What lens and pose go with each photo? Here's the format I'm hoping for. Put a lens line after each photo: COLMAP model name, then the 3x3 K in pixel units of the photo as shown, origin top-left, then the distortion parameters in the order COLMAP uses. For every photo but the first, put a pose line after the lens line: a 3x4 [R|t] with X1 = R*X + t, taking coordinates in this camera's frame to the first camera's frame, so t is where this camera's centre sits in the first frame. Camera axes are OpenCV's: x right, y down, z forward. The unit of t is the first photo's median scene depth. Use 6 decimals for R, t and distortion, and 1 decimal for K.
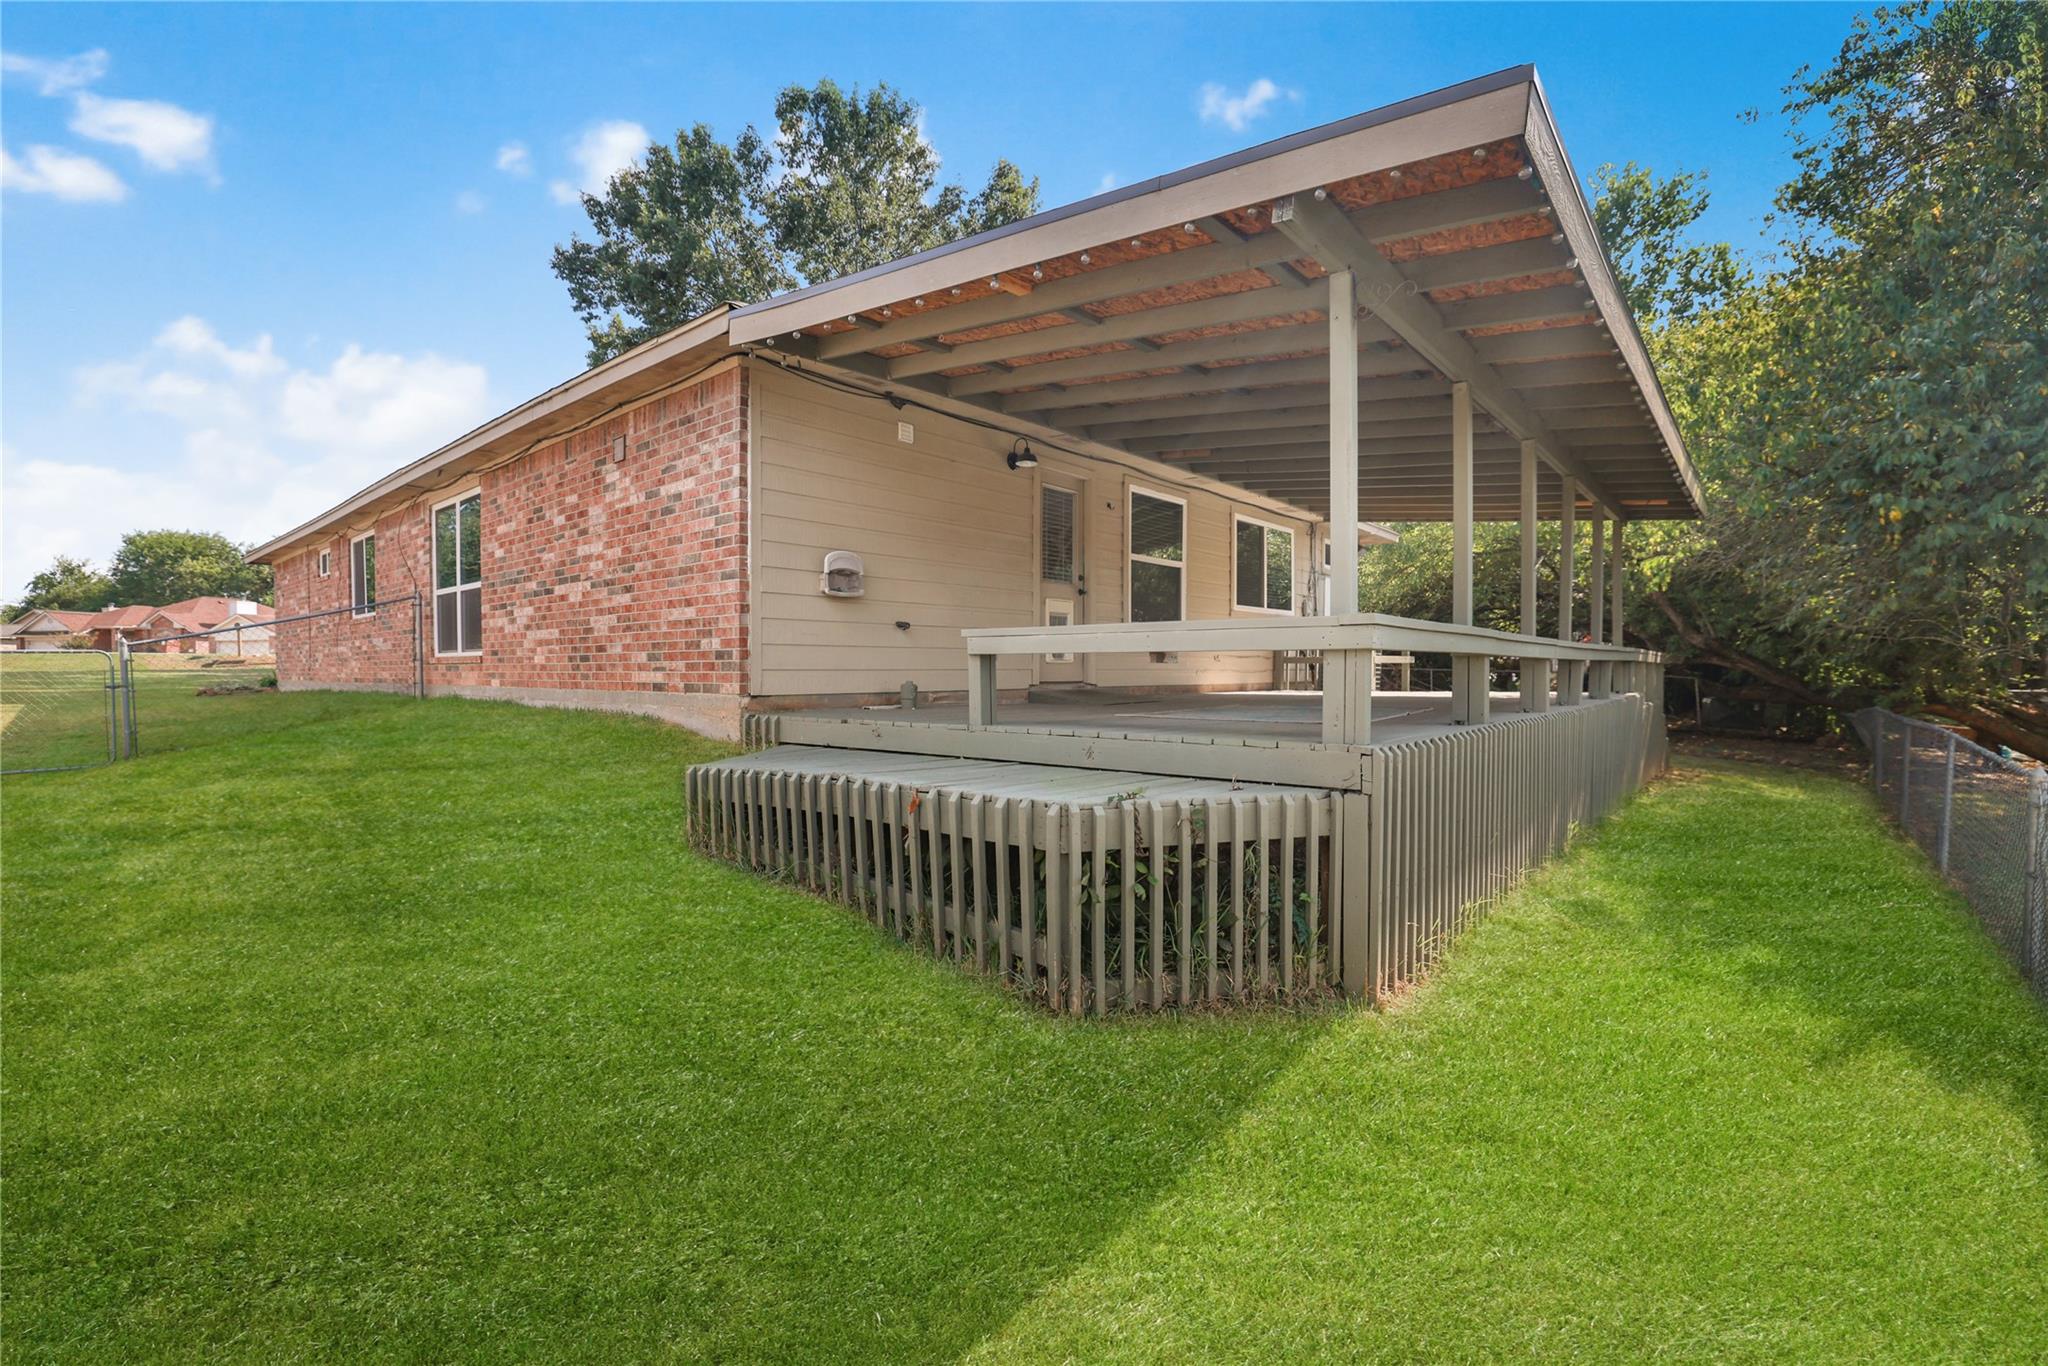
lens RADIAL K [[887.0, 0, 1031.7], [0, 887.0, 670.3], [0, 0, 1]] dist [-0.001093, -0.000231]
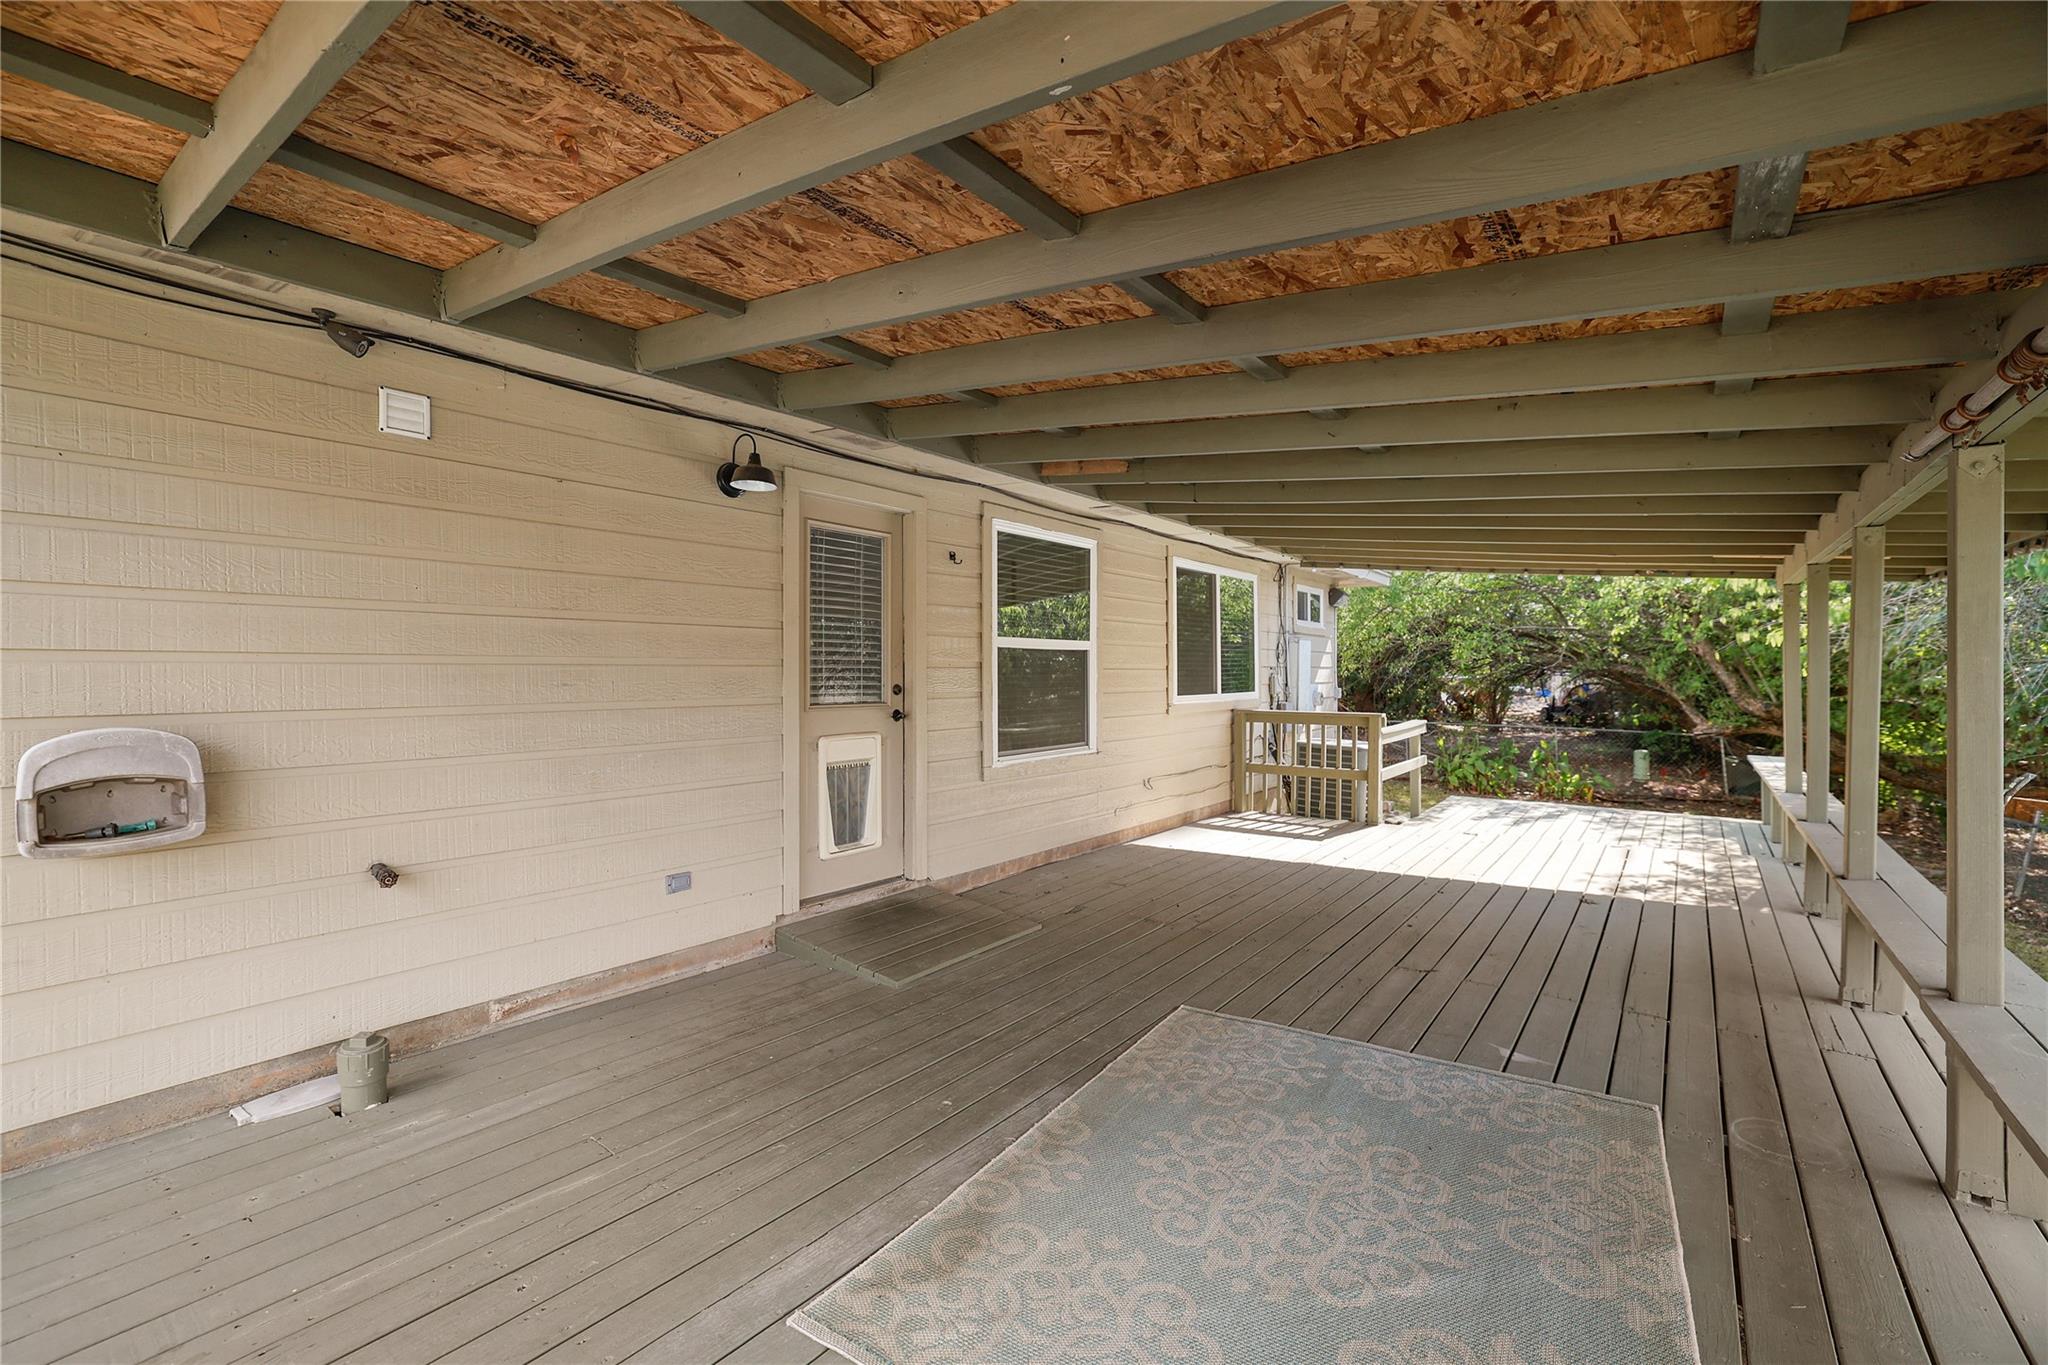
lens RADIAL K [[863.3, 0, 1023.9], [0, 863.3, 670.2], [0, 0, 1]] dist [0.001028, -0.000278]
pose [[0.998820, -0.004440, 0.048366, 0.100794], [0.004767, 0.999967, -0.006653, -0.104325], [-0.048335, 0.006876, 0.998808, 0.424420]]
